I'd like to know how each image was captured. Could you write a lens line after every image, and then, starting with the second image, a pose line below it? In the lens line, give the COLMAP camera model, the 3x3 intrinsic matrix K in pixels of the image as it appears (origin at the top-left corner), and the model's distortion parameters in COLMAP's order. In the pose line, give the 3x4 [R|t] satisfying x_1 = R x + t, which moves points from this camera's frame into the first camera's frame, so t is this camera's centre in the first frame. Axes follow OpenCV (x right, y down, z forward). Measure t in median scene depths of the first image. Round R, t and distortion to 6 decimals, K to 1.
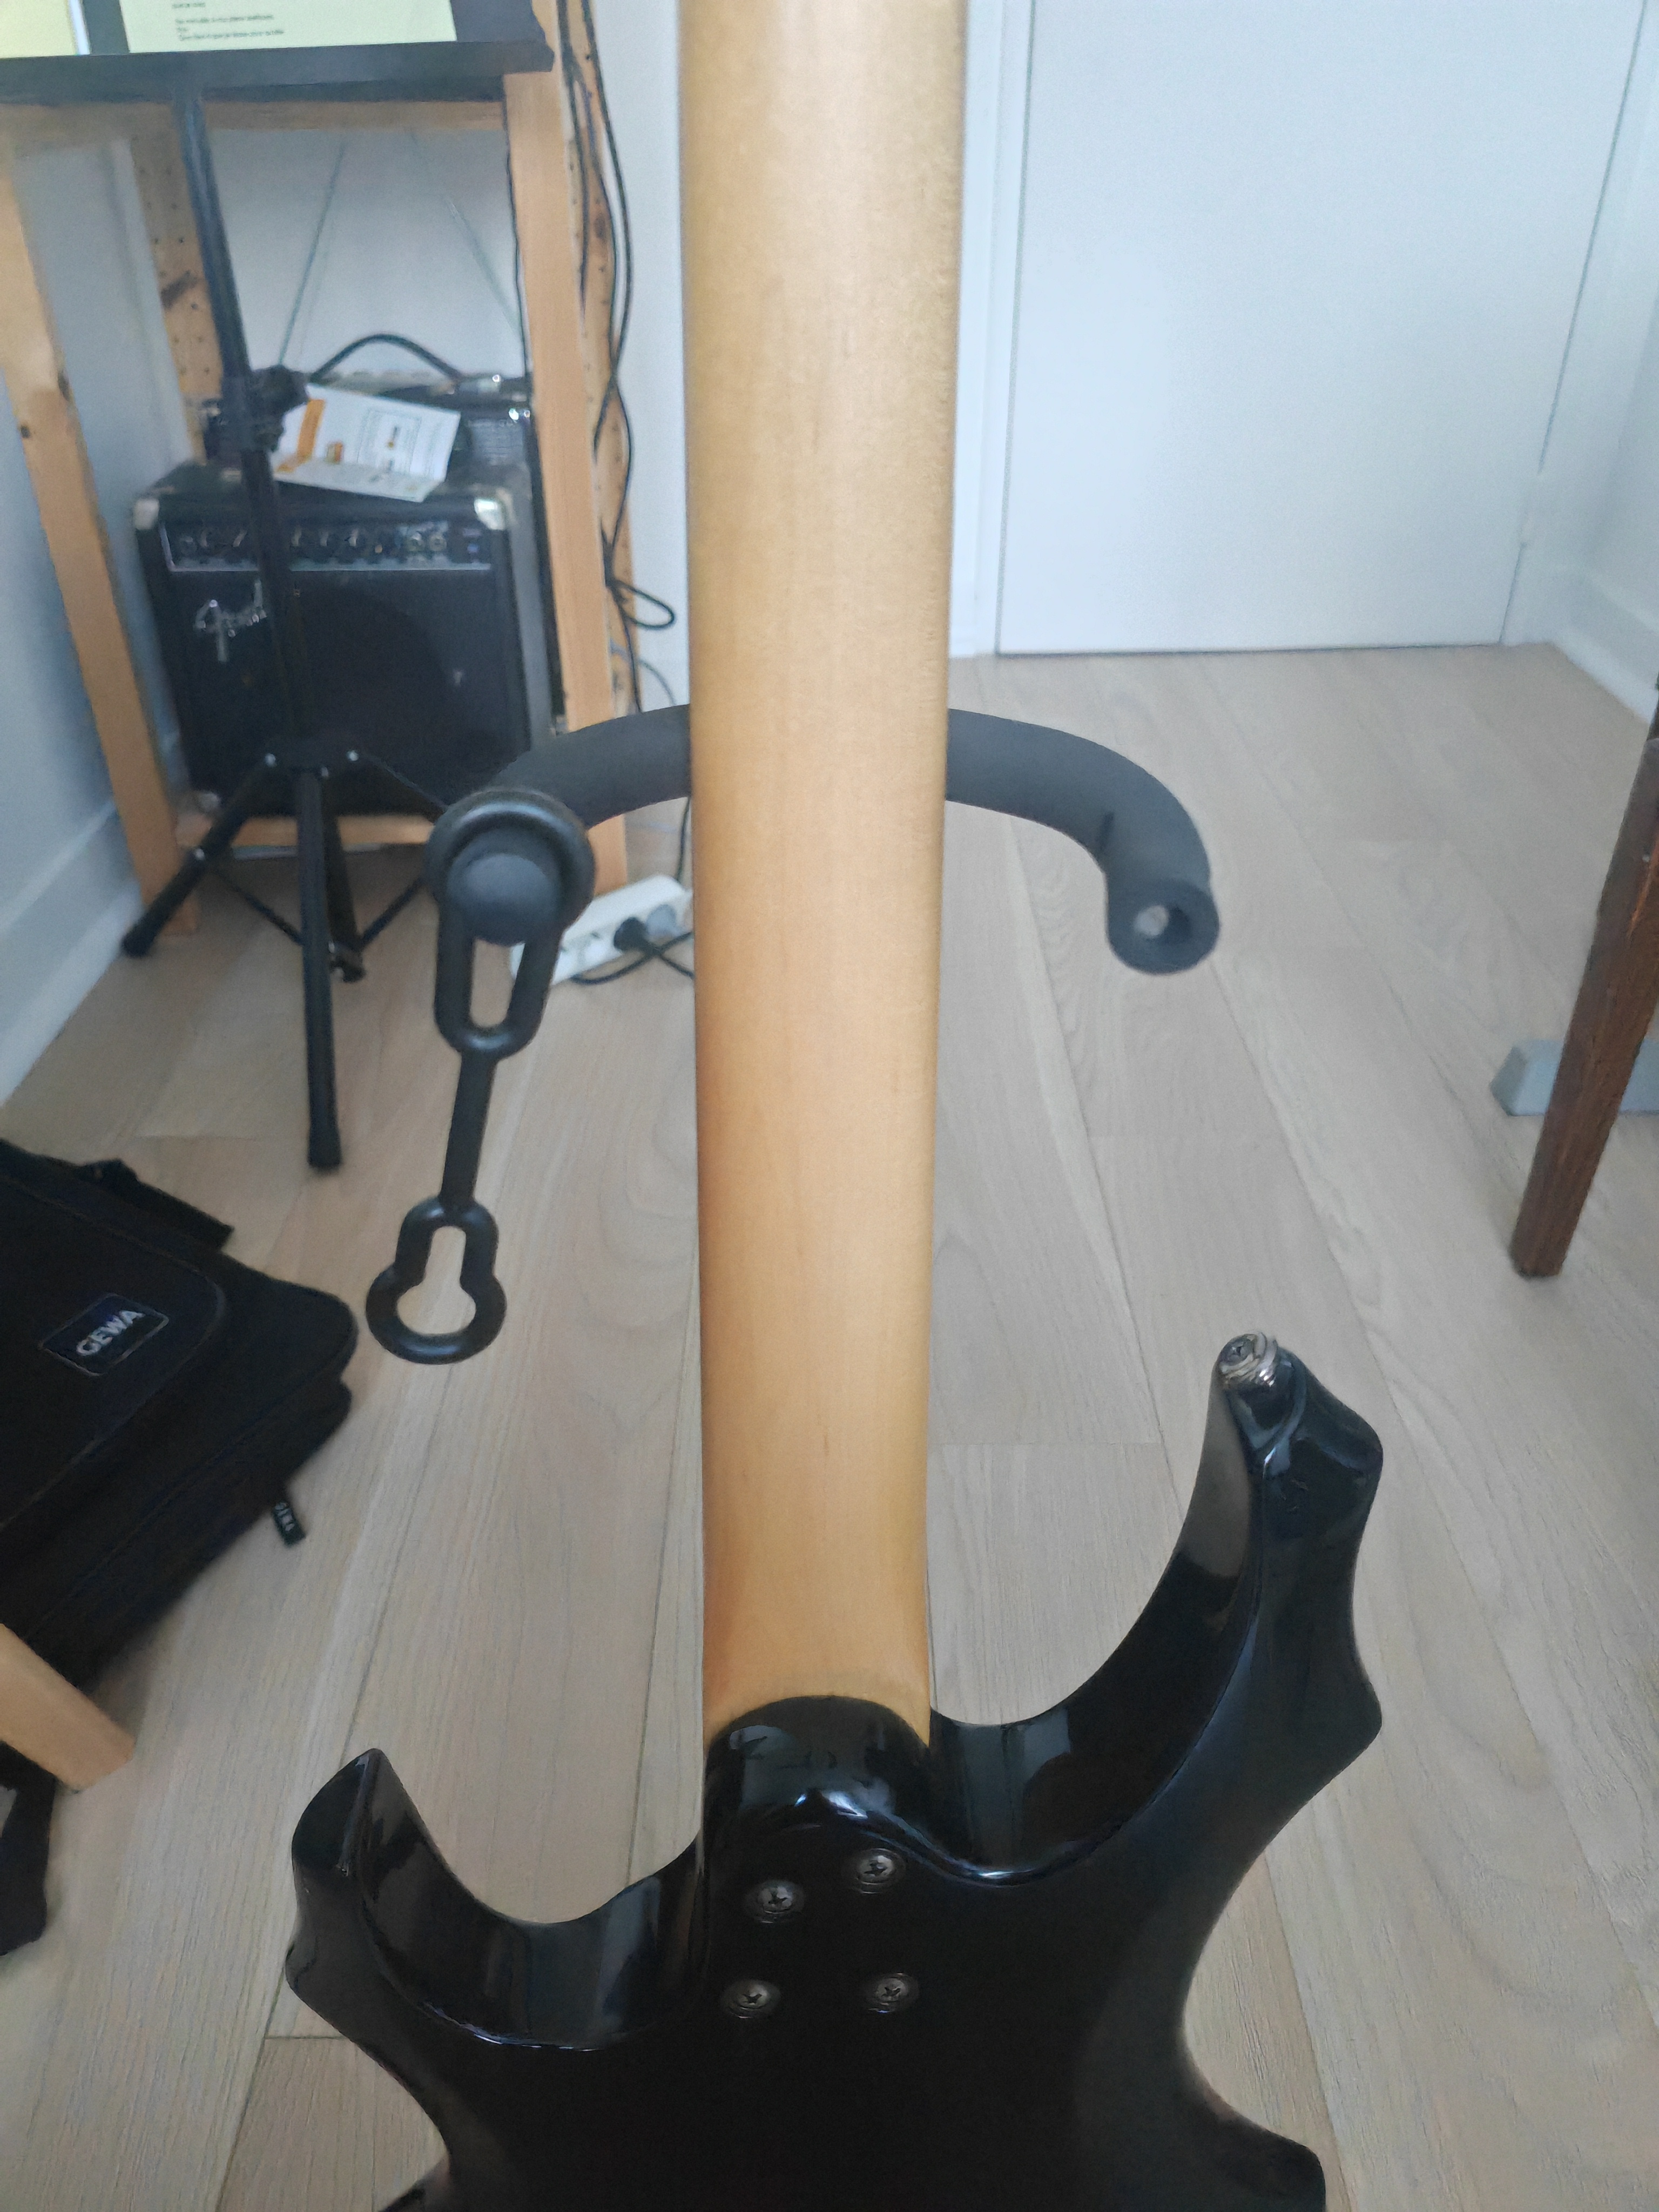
lens RADIAL K [[1655.3, 0, 815.2], [0, 1655.3, 1110.9], [0, 0, 1]] dist [0.054731, -0.059818]
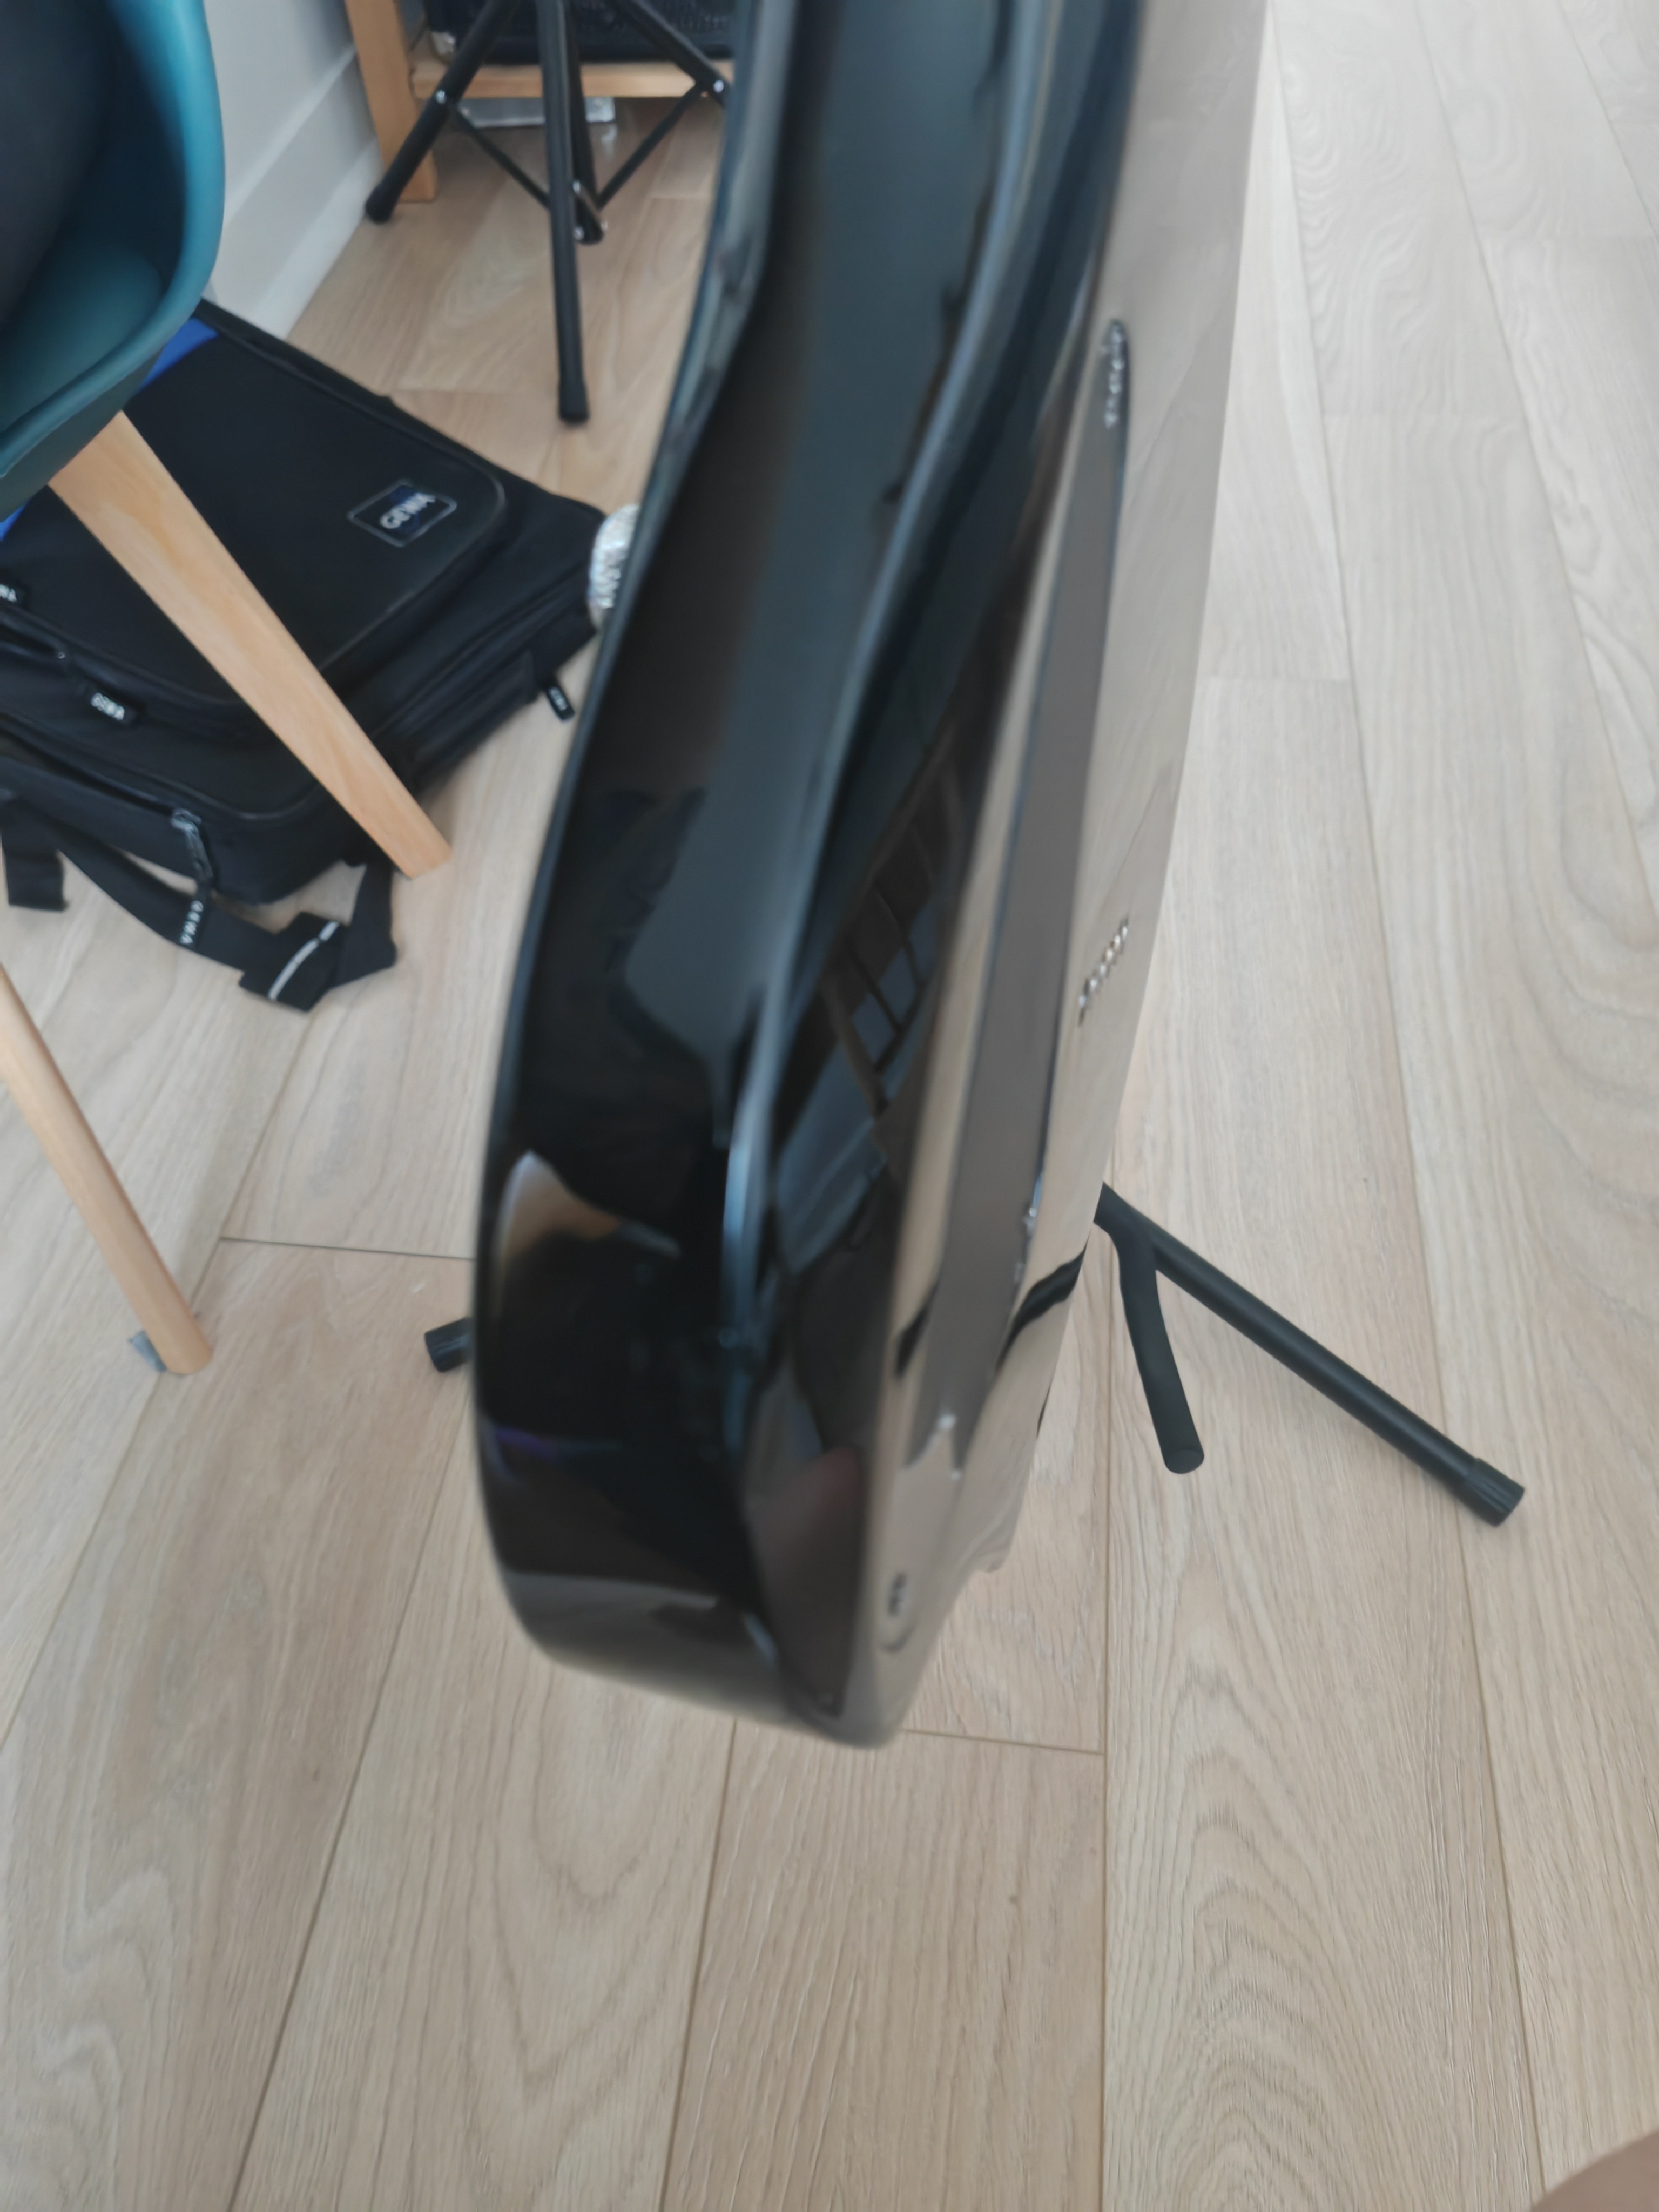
lens RADIAL K [[1648.9, 0, 806.8], [0, 1648.9, 1094.4], [0, 0, 1]] dist [0.047282, -0.057124]
pose [[0.991560, 0.075711, -0.105241, -0.004632], [-0.038808, 0.947878, 0.316262, 0.088384], [0.123700, -0.309509, 0.942816, -0.091025]]
